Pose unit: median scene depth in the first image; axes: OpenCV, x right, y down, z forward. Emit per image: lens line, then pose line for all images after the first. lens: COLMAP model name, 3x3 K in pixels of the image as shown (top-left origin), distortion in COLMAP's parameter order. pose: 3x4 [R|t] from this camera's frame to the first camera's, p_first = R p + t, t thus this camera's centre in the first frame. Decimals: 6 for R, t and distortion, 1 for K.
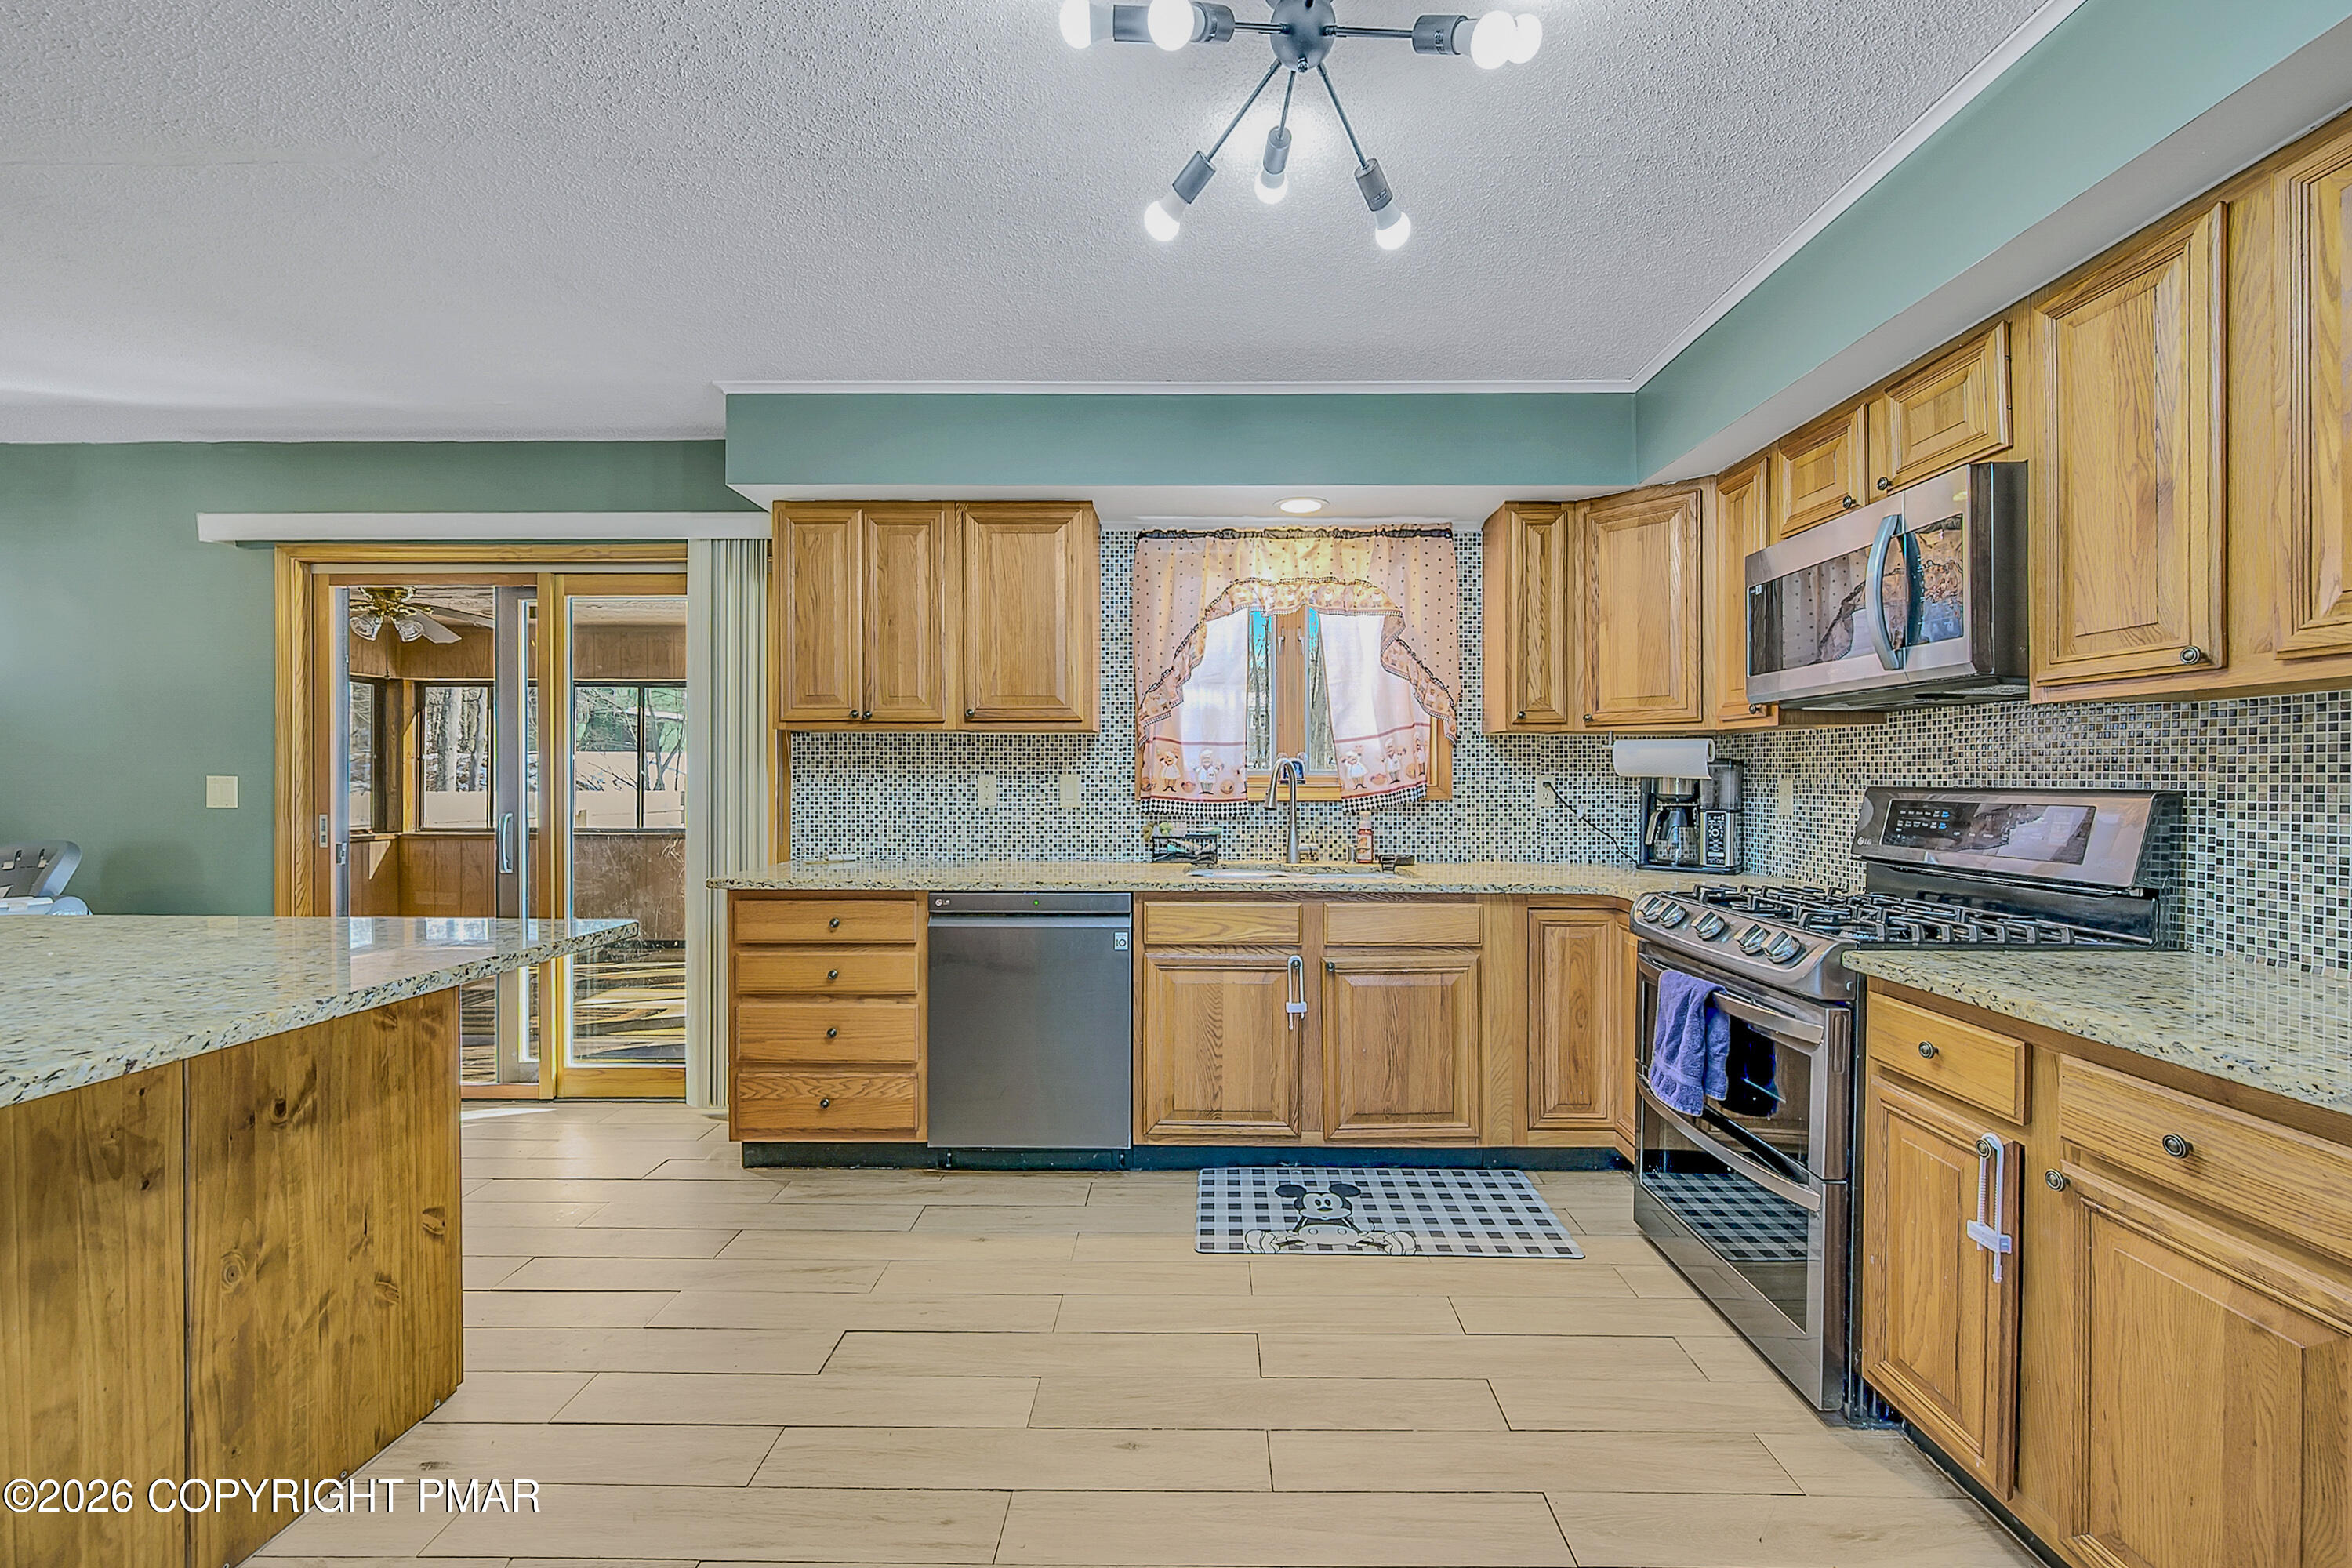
lens RADIAL K [[935.5, 0, 1189.5], [0, 935.5, 779.0], [0, 0, 1]] dist [0.000463, -0.001063]
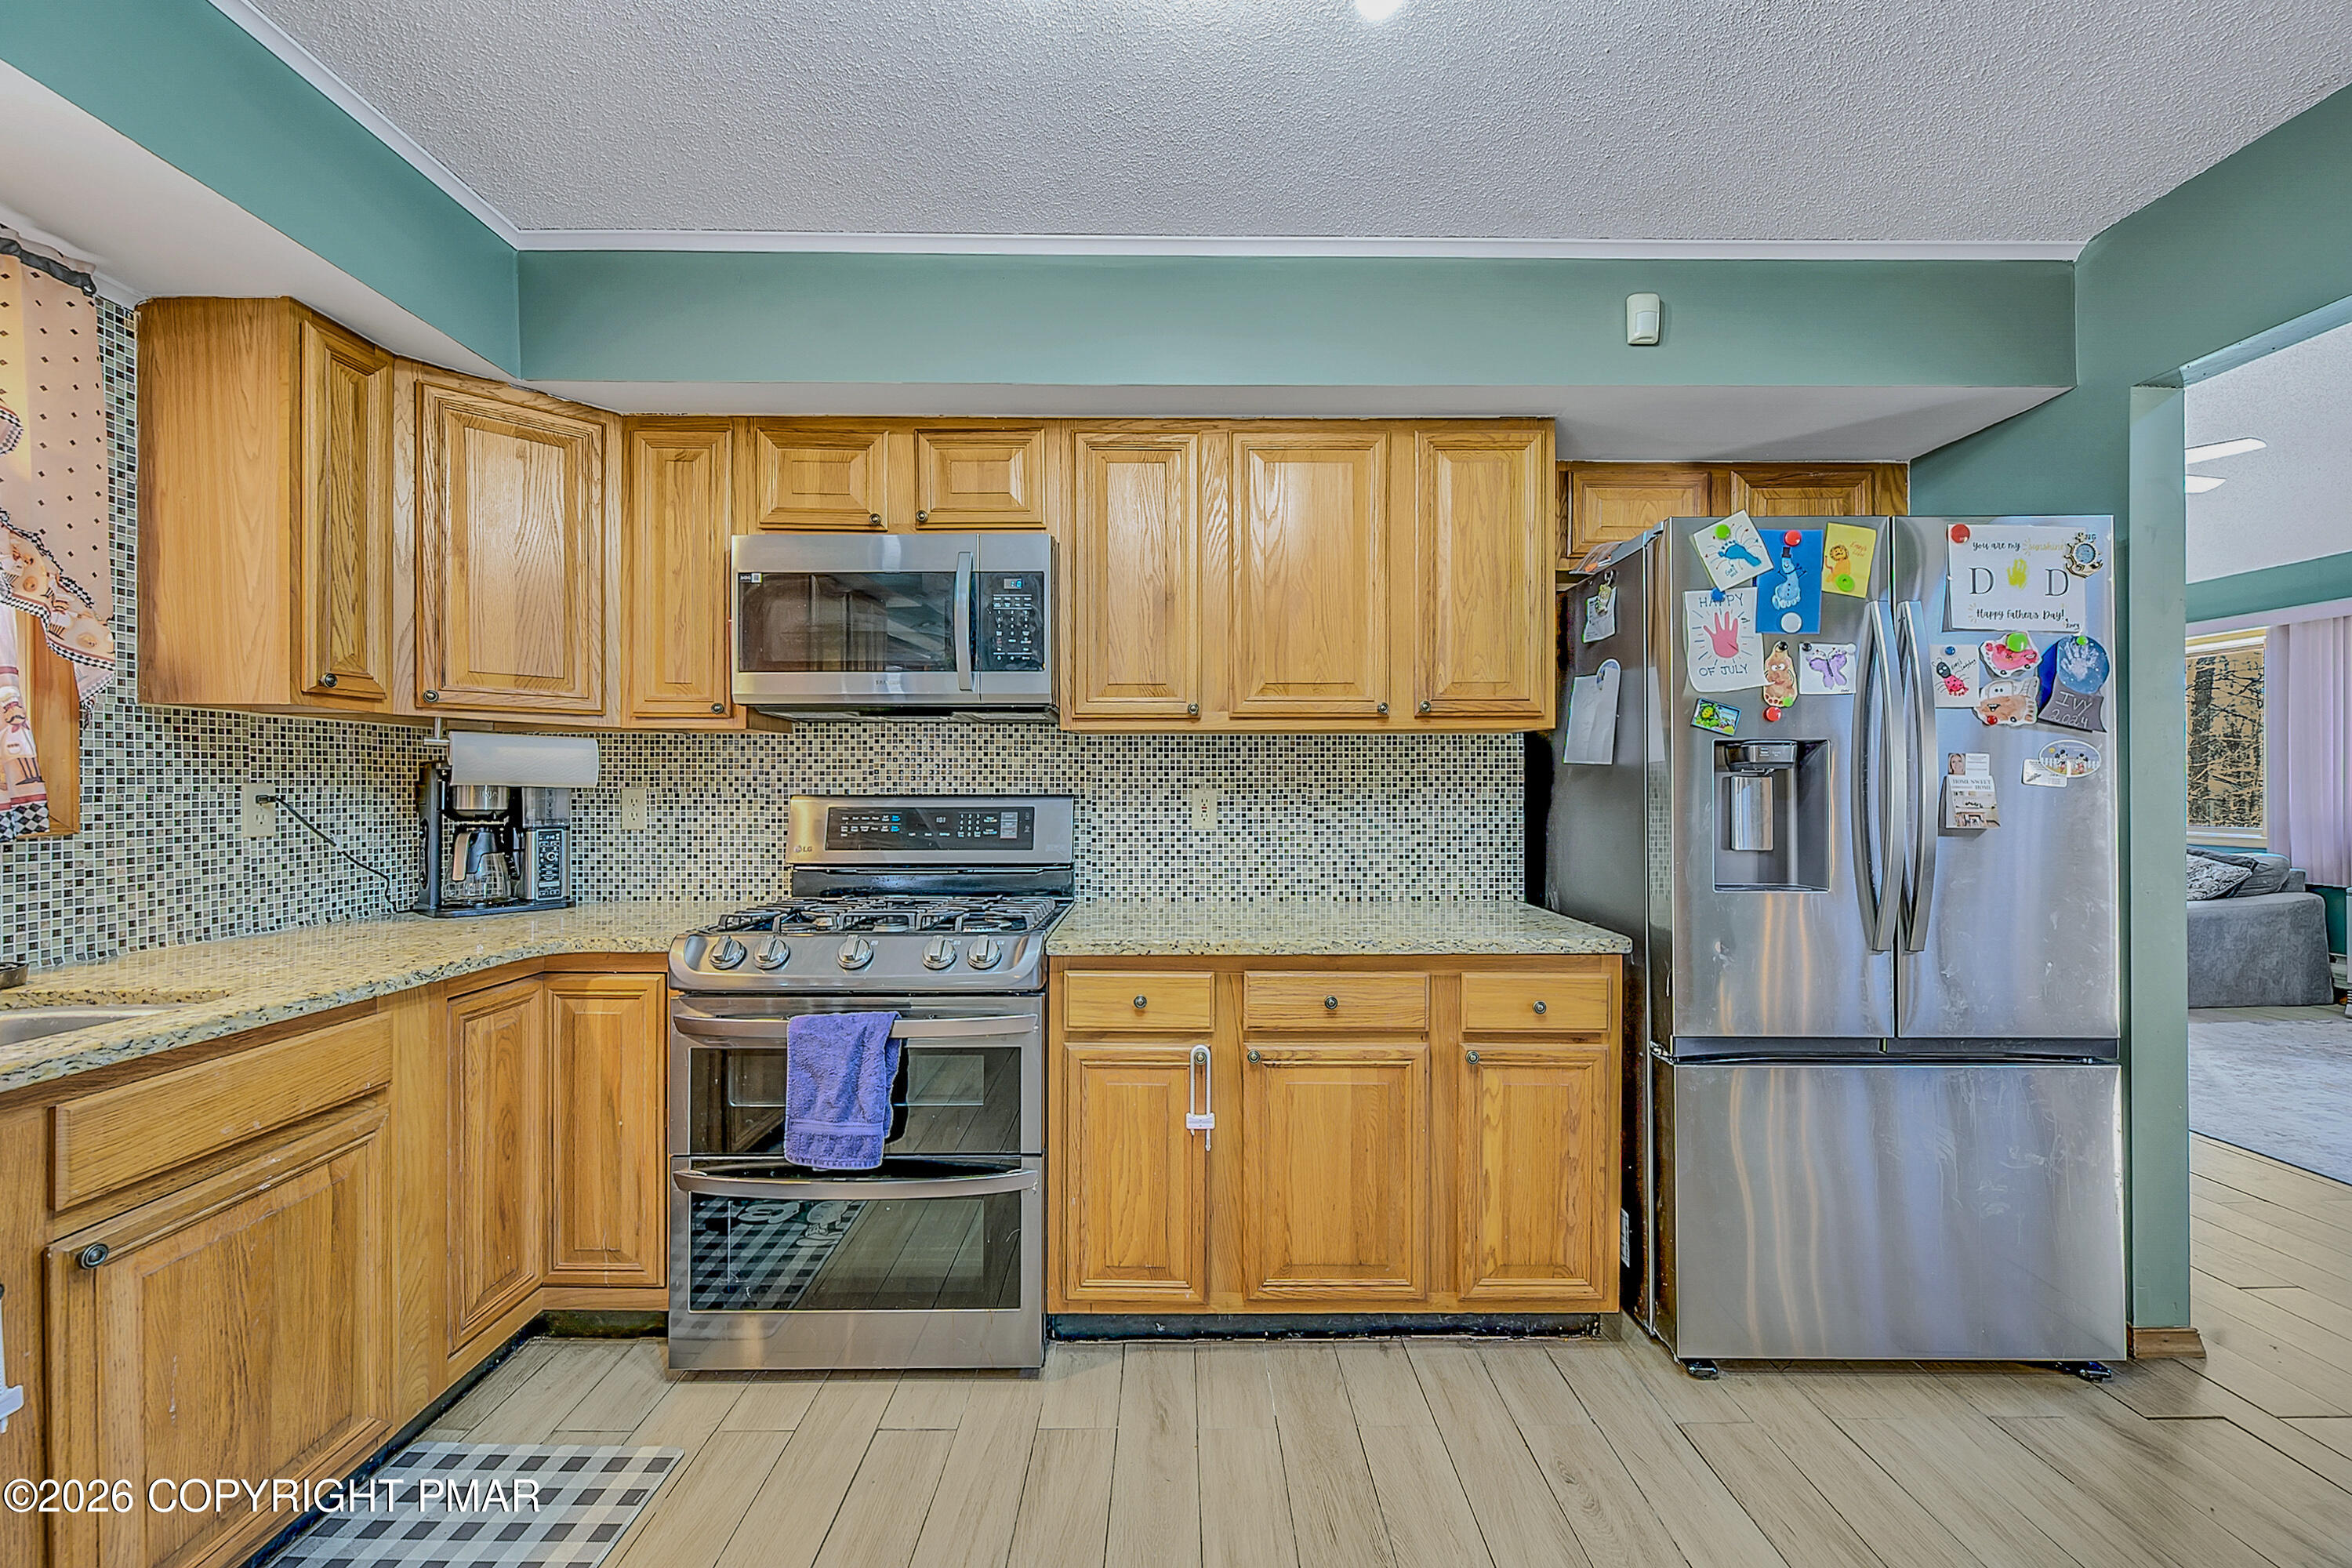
lens RADIAL K [[935.5, 0, 1180.9], [0, 935.5, 784.1], [0, 0, 1]] dist [0.000463, -0.001063]
pose [[-0.017336, -0.000683, 0.999849, -0.259919], [0.003043, 0.999995, 0.000736, -0.002766], [-0.999845, 0.003055, -0.017334, 0.529315]]
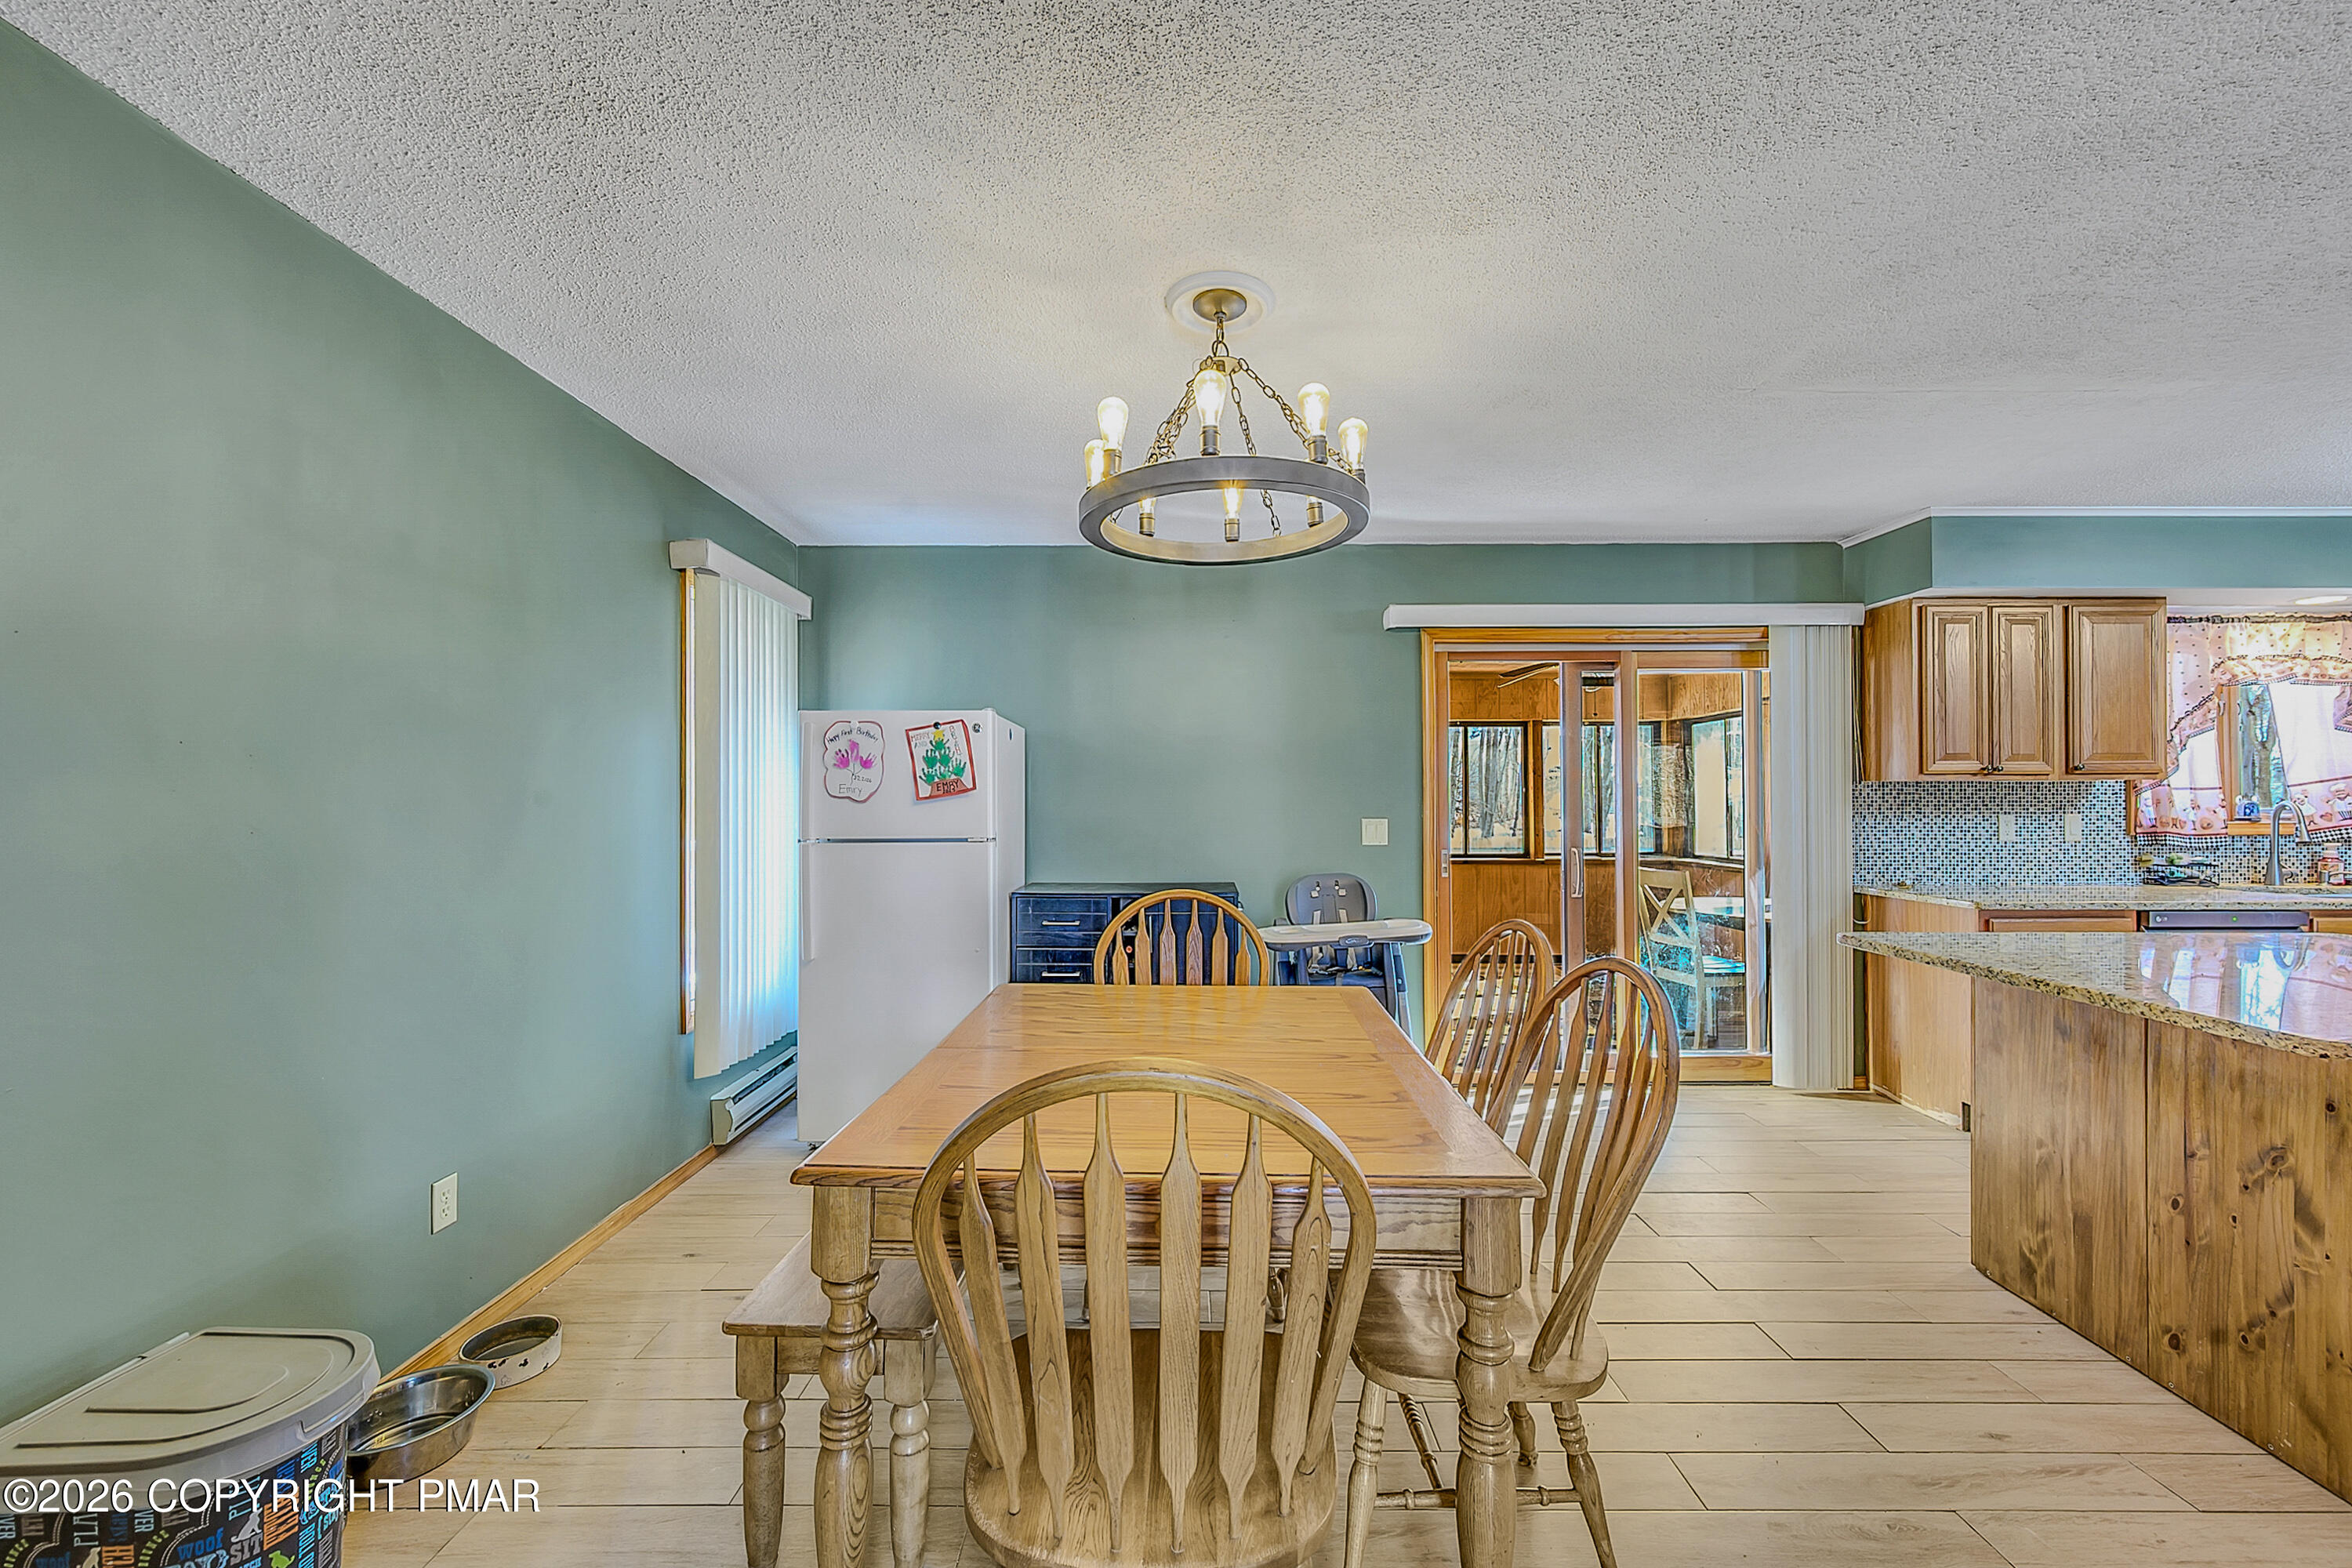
lens RADIAL K [[935.5, 0, 1186.1], [0, 935.5, 797.7], [0, 0, 1]] dist [0.000463, -0.001063]
pose [[0.999906, -0.004790, 0.012863, -1.598173], [0.004769, 0.999987, 0.001629, -0.041823], [-0.012870, -0.001567, 0.999916, -0.257958]]
